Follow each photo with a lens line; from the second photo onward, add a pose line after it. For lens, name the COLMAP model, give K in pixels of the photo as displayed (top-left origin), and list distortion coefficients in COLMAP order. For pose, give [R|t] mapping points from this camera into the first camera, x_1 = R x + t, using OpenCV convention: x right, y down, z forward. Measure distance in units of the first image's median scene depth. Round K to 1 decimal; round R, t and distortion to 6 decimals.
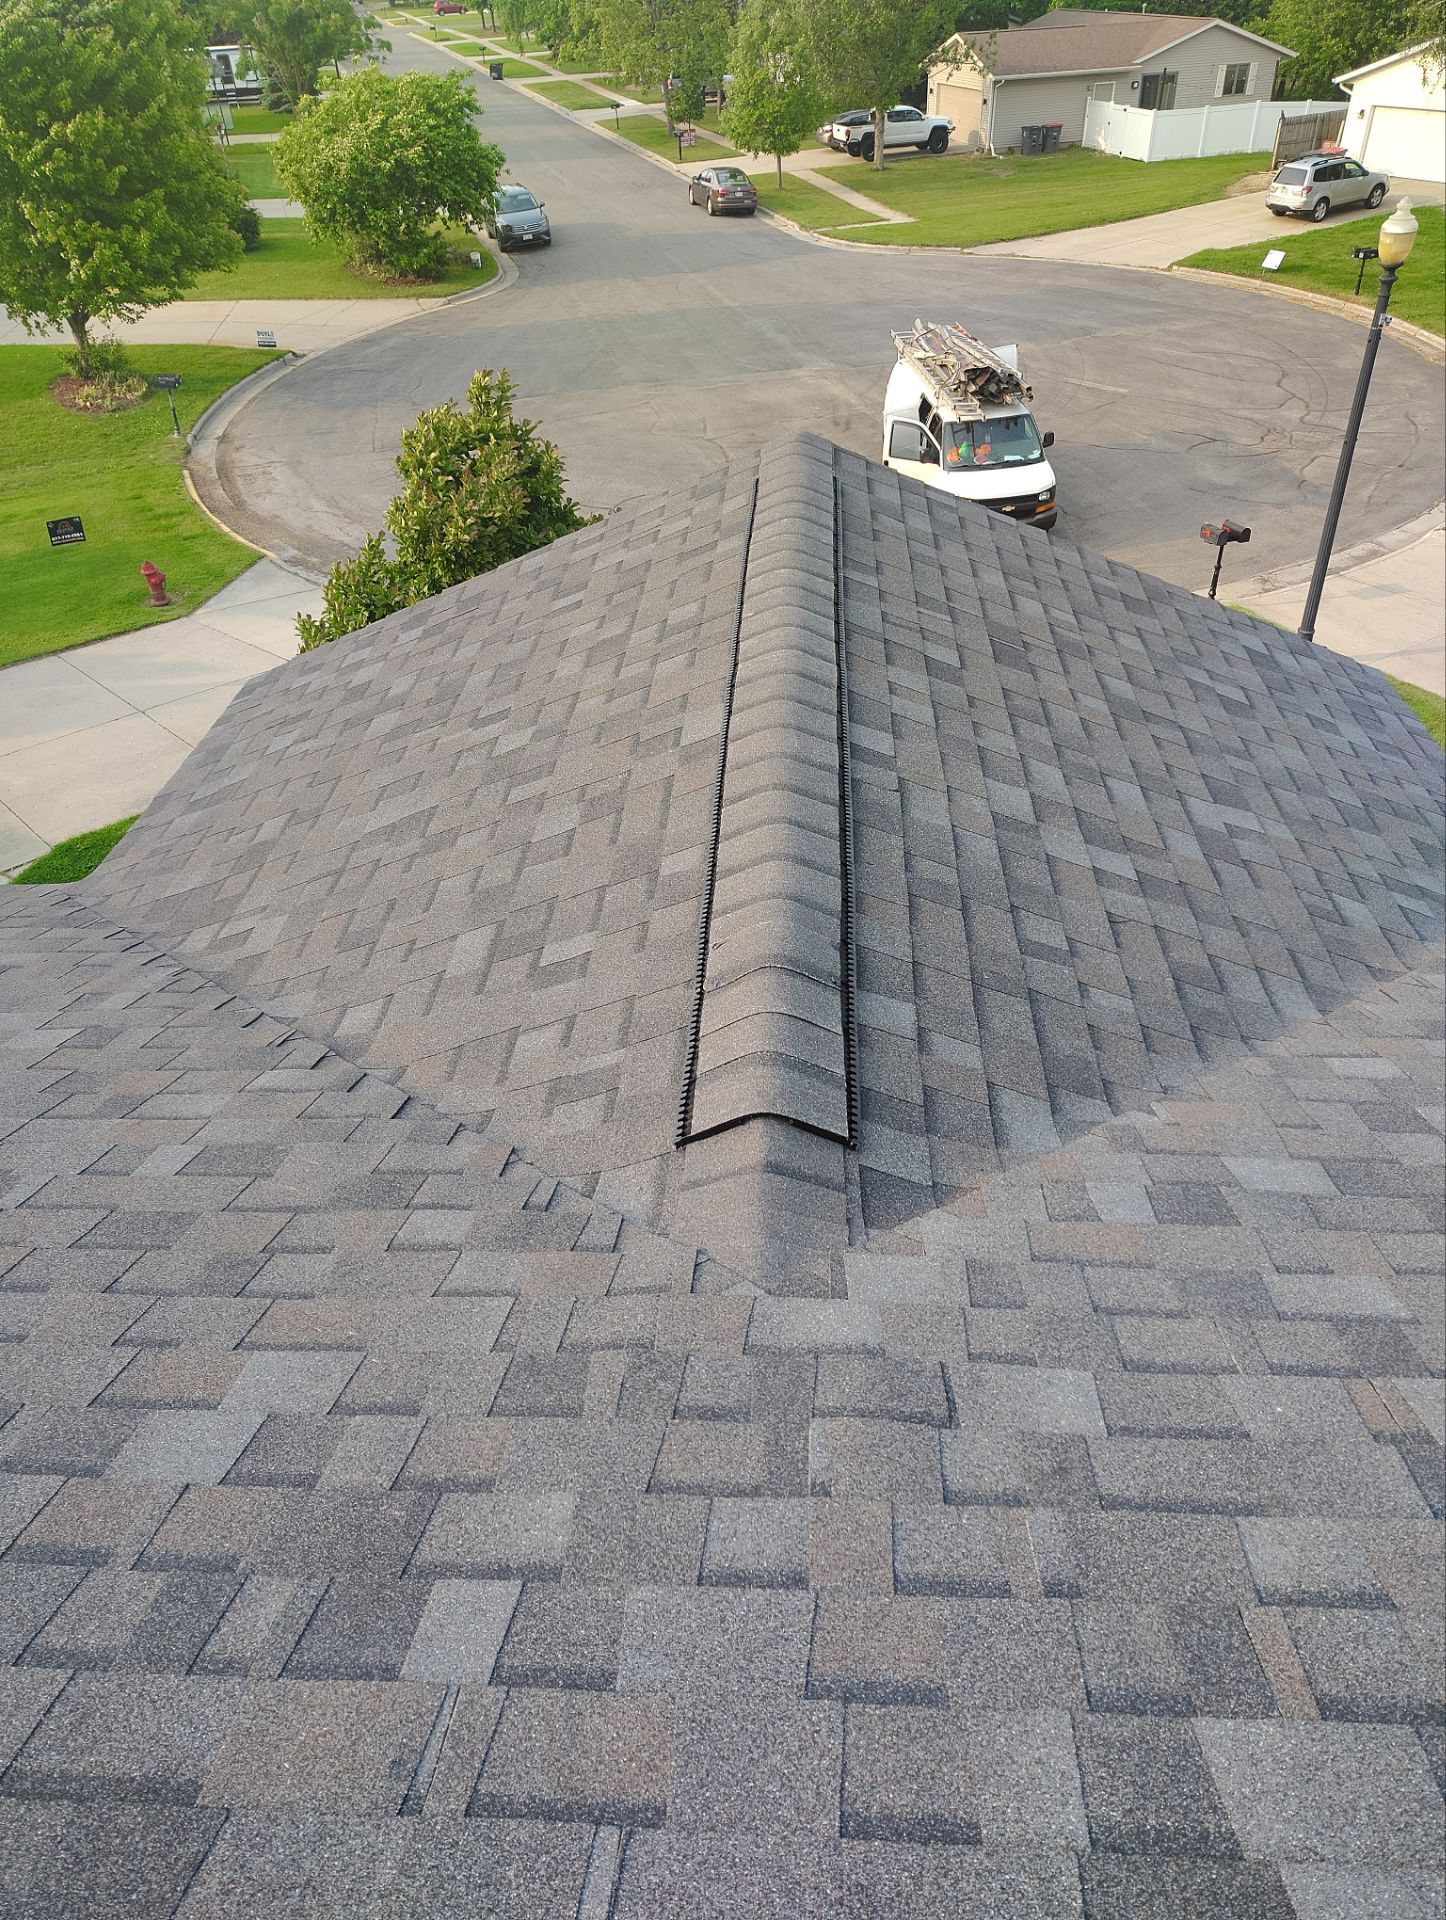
lens RADIAL K [[1313.9, 0, 723.0], [0, 1313.9, 960.0], [0, 0, 1]] dist [0.046915, -0.040536]
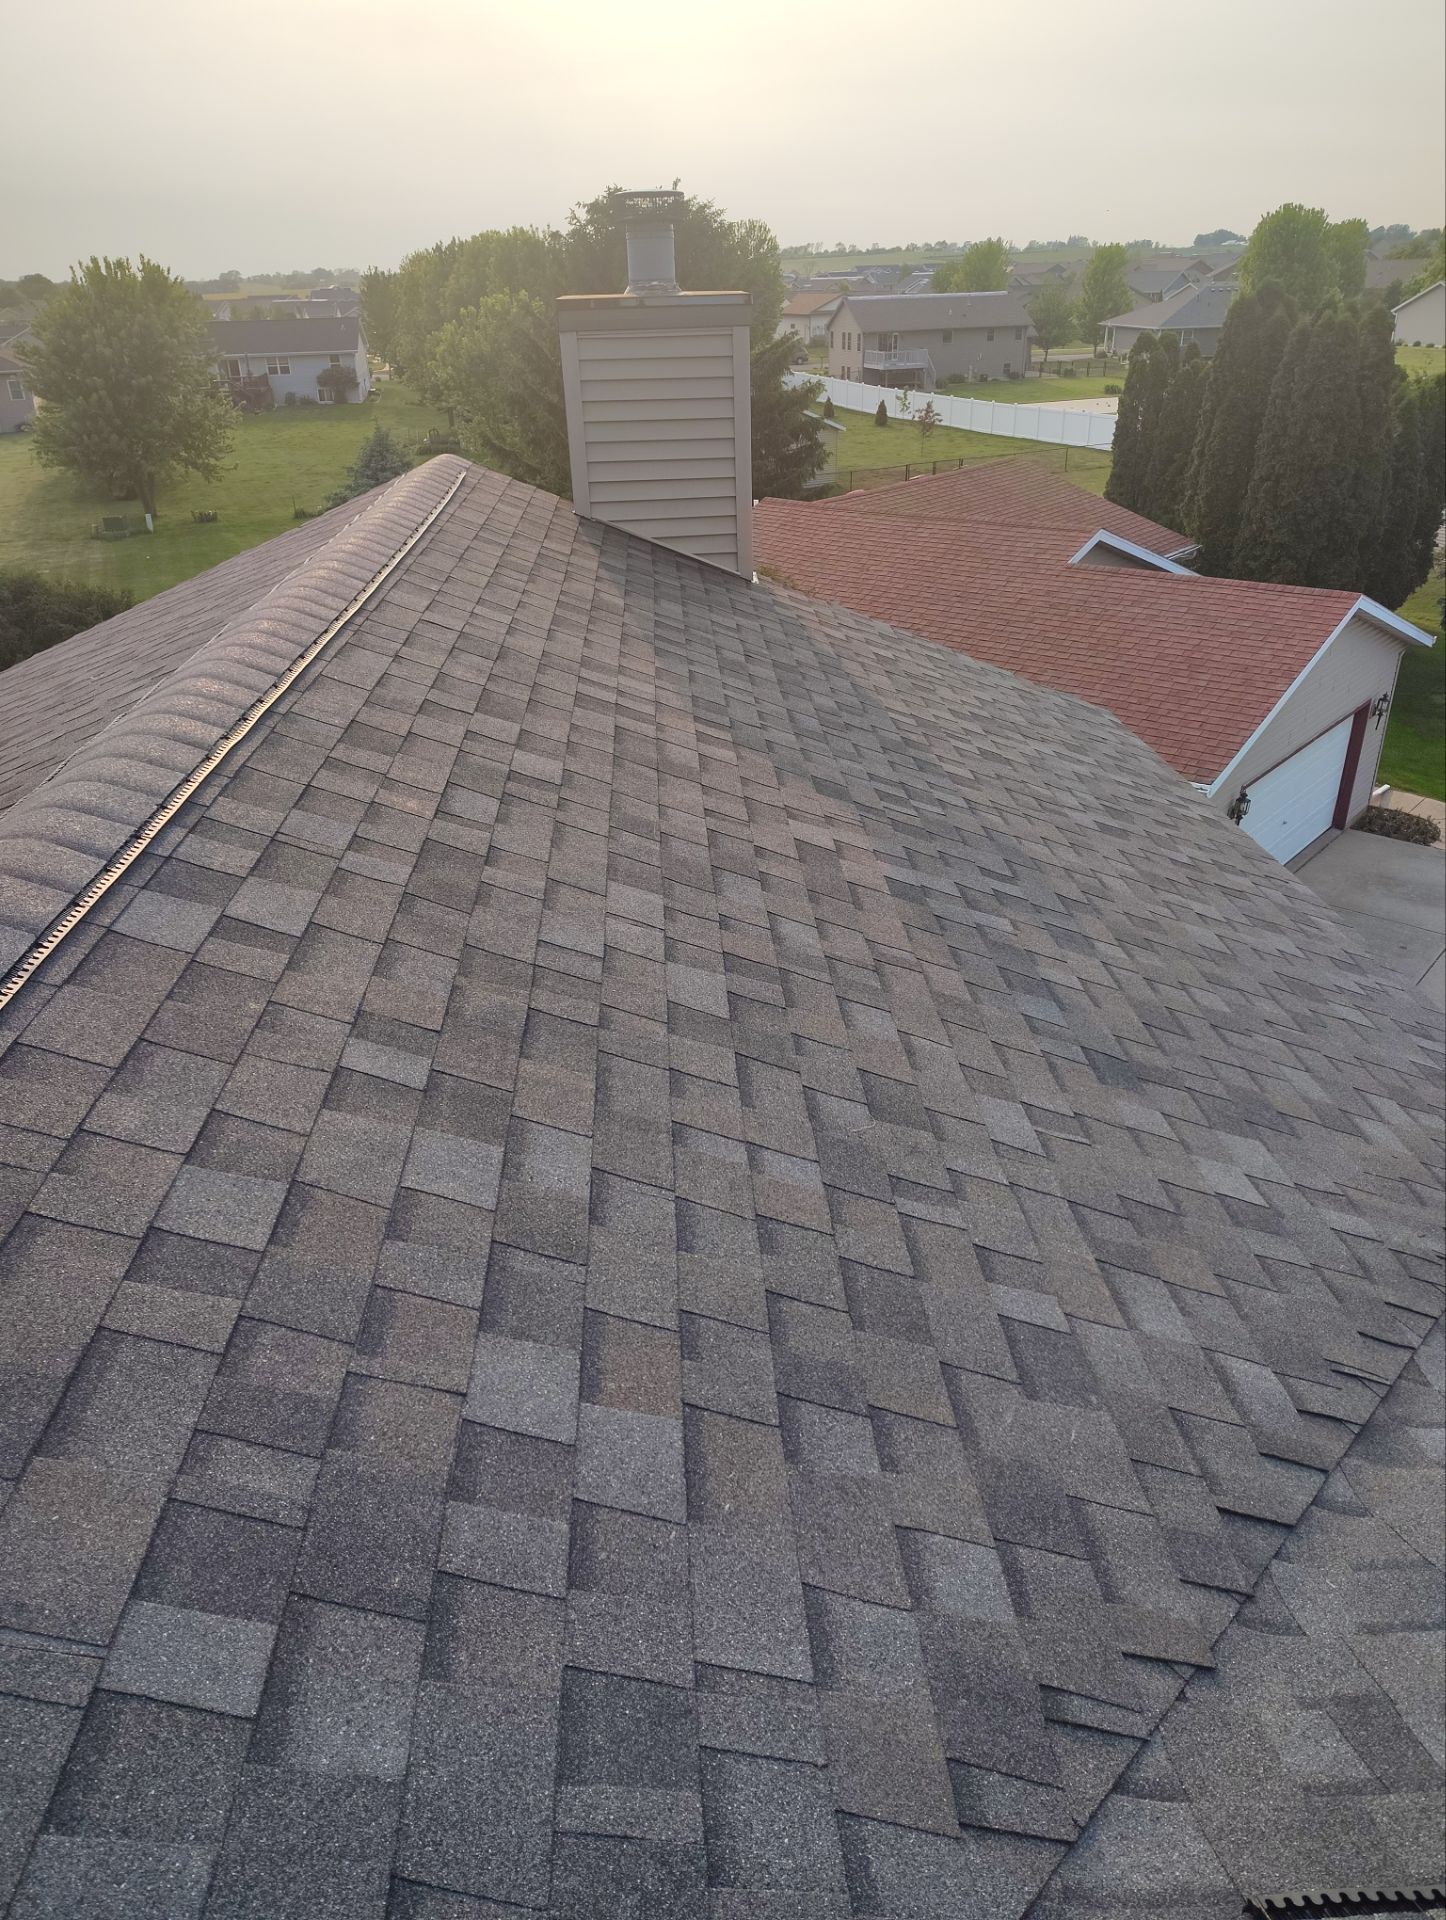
lens RADIAL K [[1318.2, 0, 725.4], [0, 1318.2, 945.6], [0, 0, 1]] dist [0.049049, -0.041662]
pose [[0.116221, 0.463758, -0.878306, 0.398684], [-0.580491, 0.749261, 0.318807, -0.344516], [0.805930, 0.472796, 0.356287, 0.689960]]
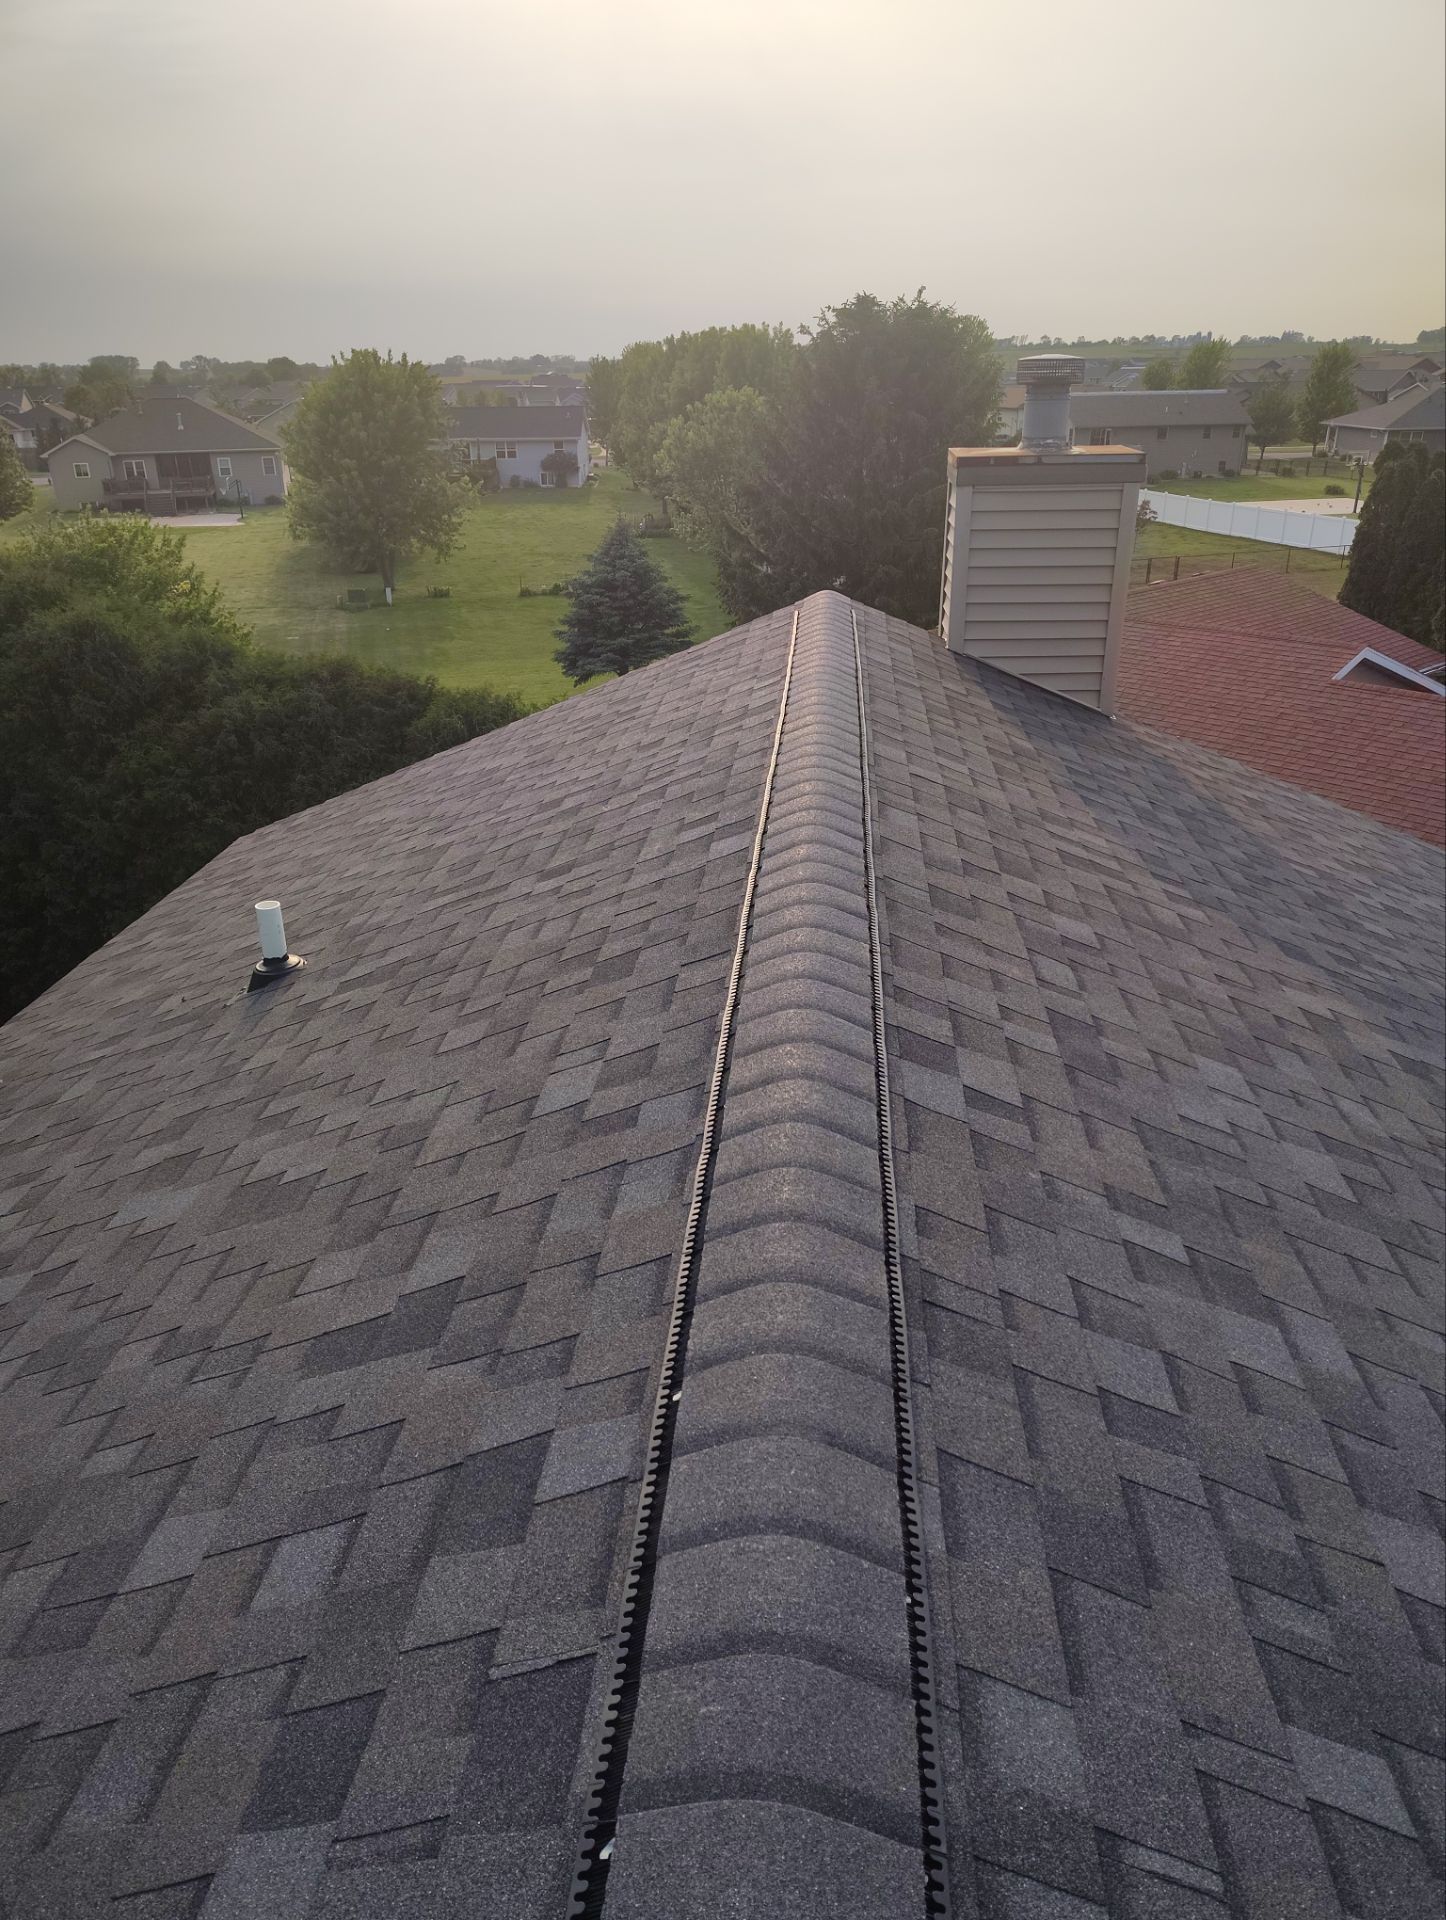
lens RADIAL K [[1313.9, 0, 723.0], [0, 1313.9, 960.0], [0, 0, 1]] dist [0.046915, -0.040536]
pose [[-0.023565, 0.427159, -0.903869, 0.510320], [-0.591025, 0.723250, 0.357210, -0.087496], [0.806309, 0.542627, 0.235418, -0.074038]]
